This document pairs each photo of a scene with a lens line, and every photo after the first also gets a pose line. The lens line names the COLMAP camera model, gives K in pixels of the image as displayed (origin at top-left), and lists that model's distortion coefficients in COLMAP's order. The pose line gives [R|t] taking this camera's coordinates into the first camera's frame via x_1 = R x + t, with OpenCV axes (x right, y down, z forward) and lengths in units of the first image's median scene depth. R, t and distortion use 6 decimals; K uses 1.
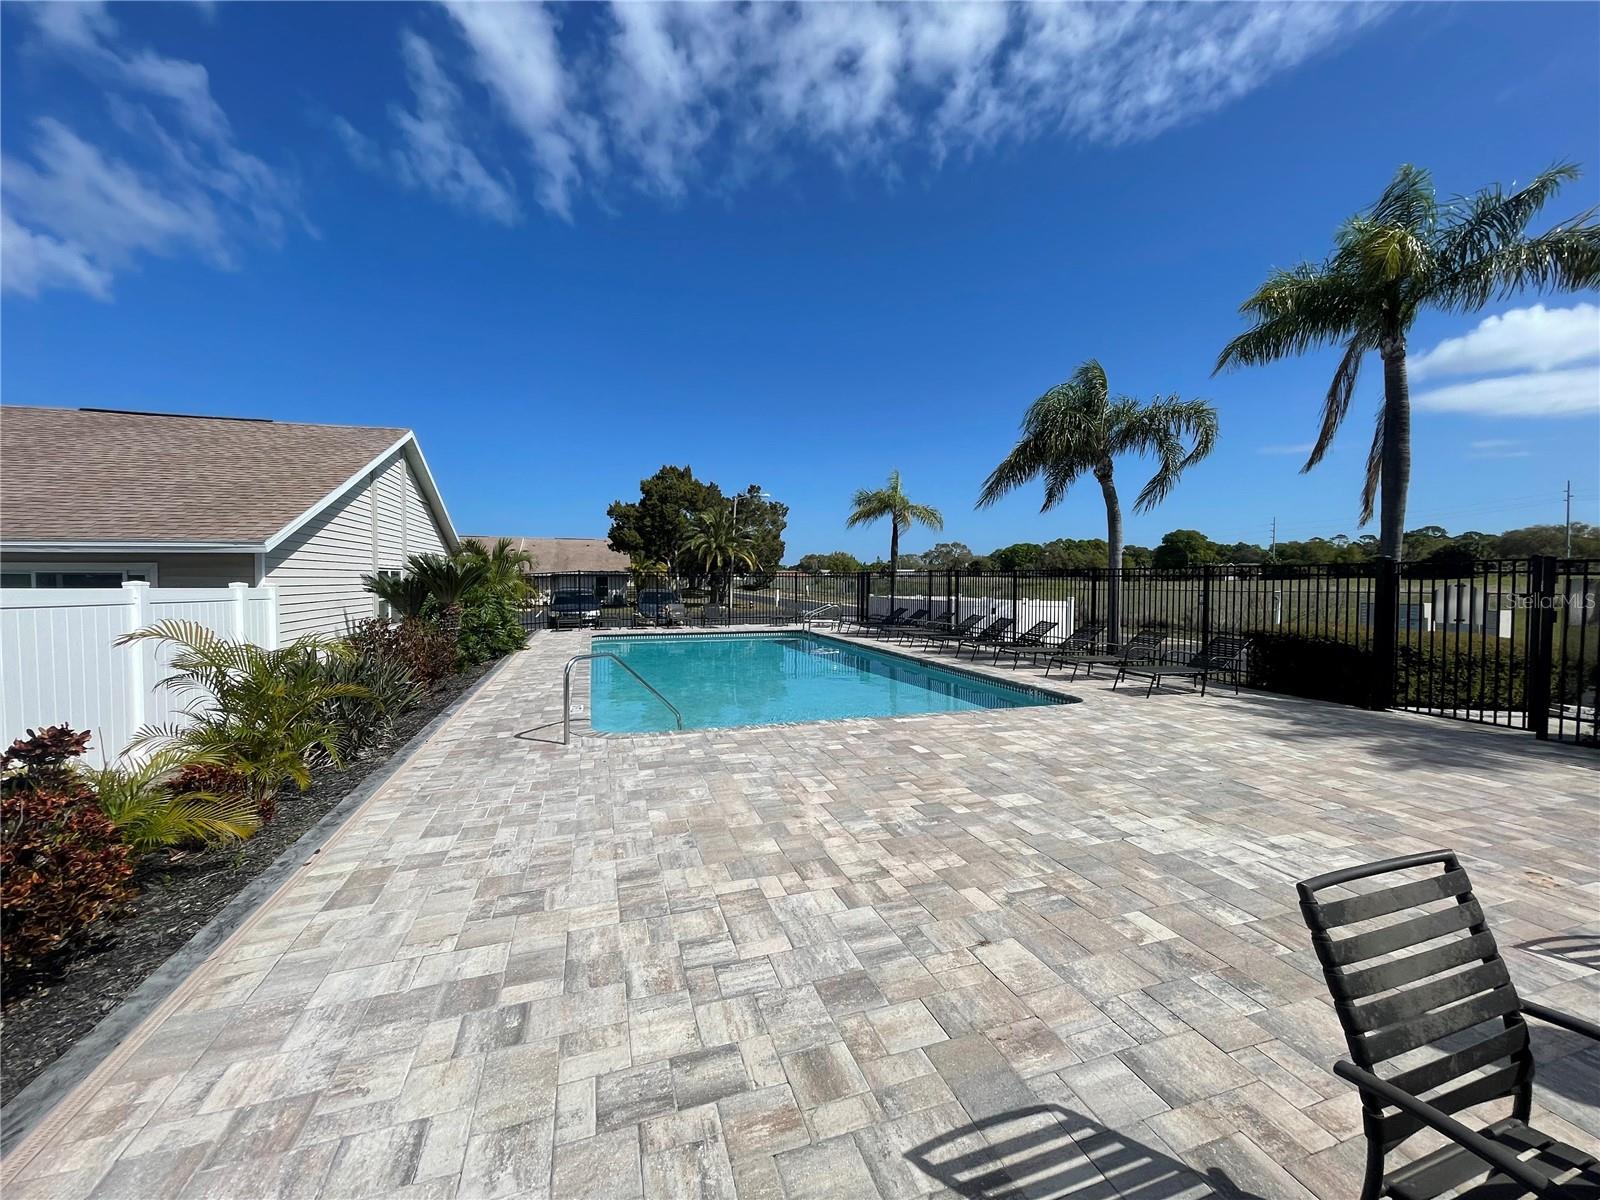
lens RADIAL K [[649.2, 0, 794.6], [0, 649.2, 634.7], [0, 0, 1]] dist [-0.002007, -0.000333]
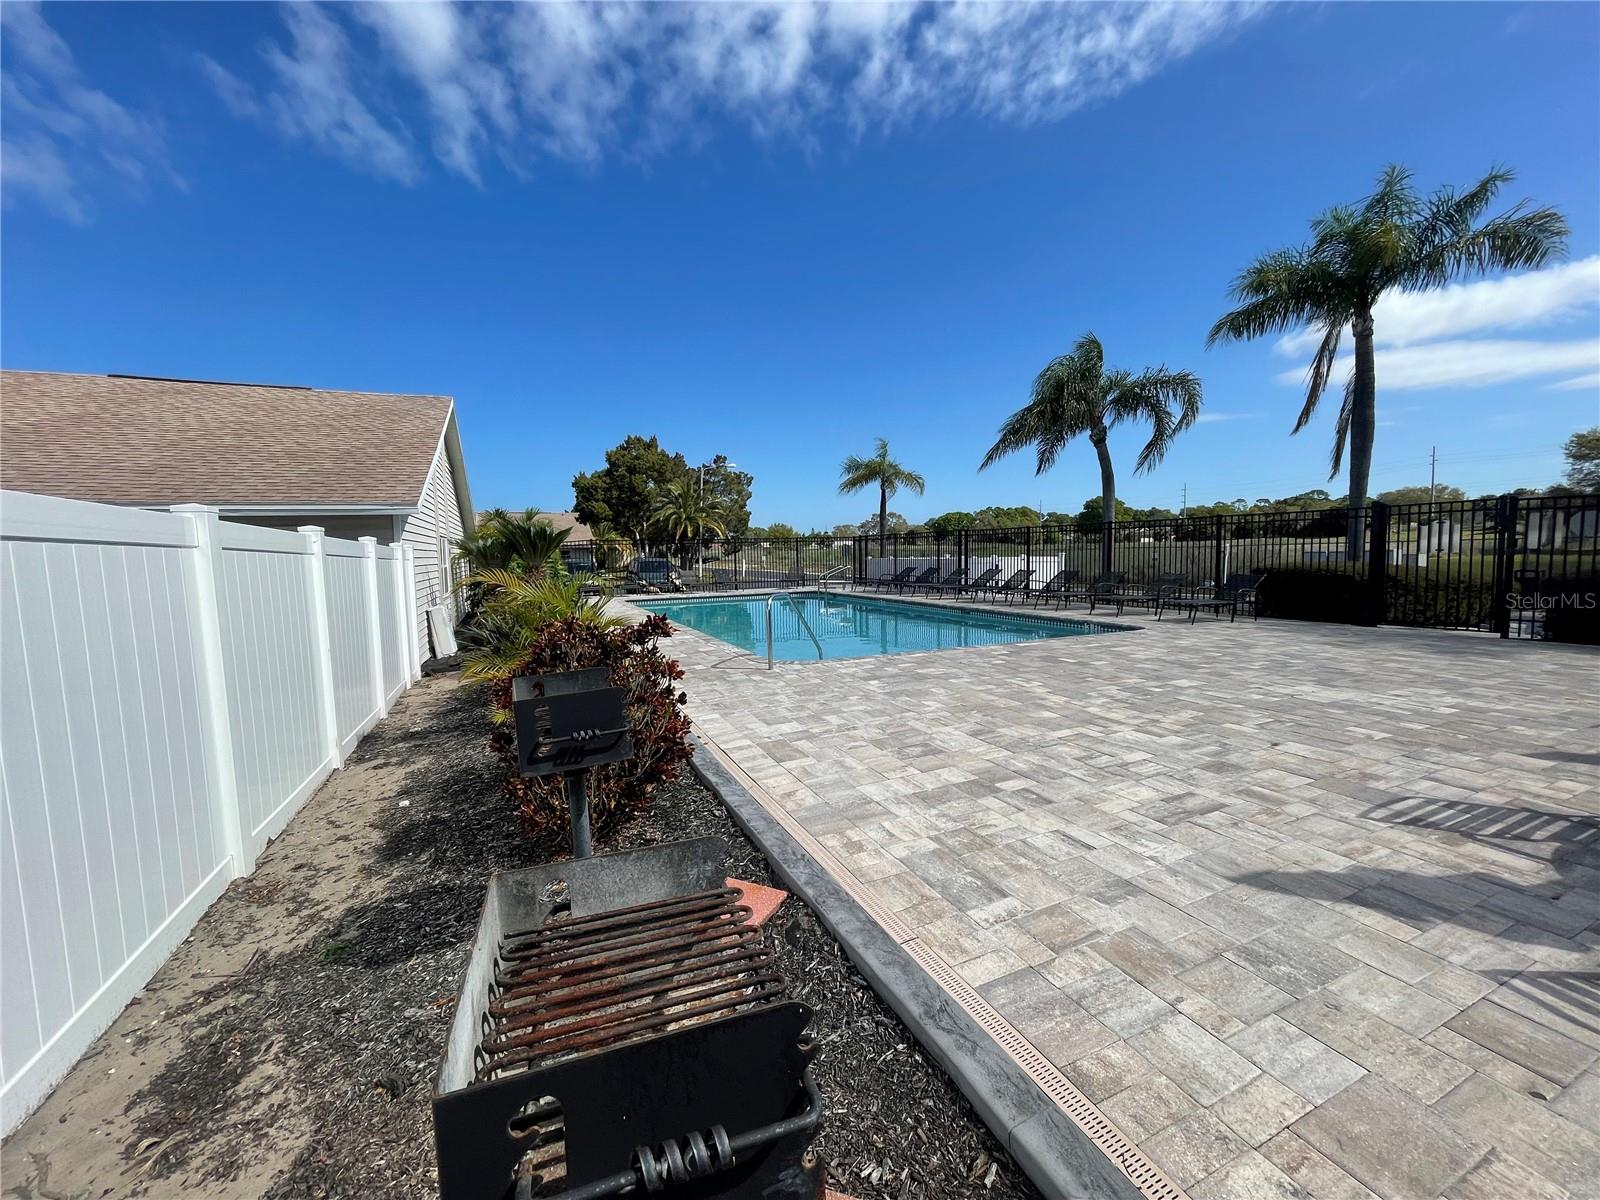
lens RADIAL K [[649.2, 0, 790.4], [0, 649.2, 619.1], [0, 0, 1]] dist [-0.002007, -0.000333]
pose [[0.994407, -0.032756, 0.100405, -0.116287], [0.031019, 0.999342, 0.018813, 0.015568], [-0.100955, -0.015594, 0.994769, -0.043229]]
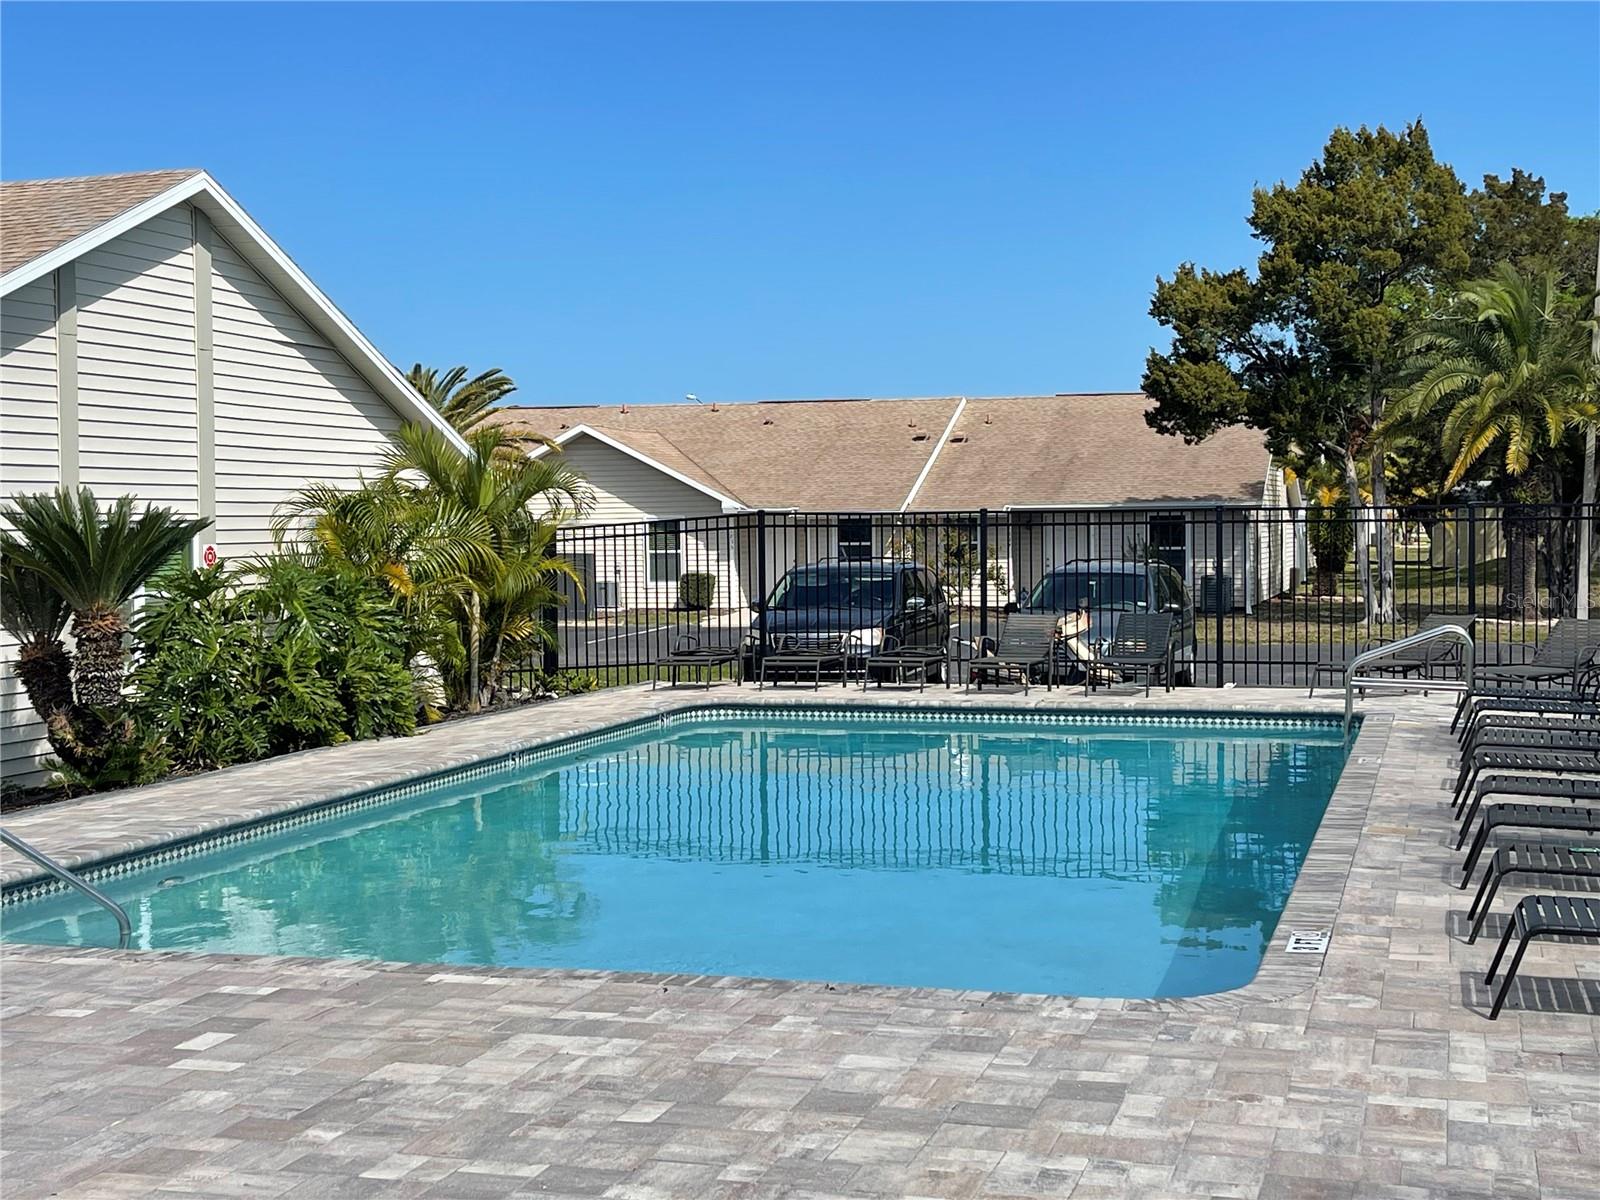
lens RADIAL K [[2249.7, 0, 795.6], [0, 2249.7, 611.1], [0, 0, 1]] dist [0.105096, 0.000000]
pose [[0.833683, 0.006275, -0.552207, 0.295759], [-0.029821, 0.998988, -0.033670, -0.006978], [0.551437, 0.044537, 0.833027, 0.033820]]
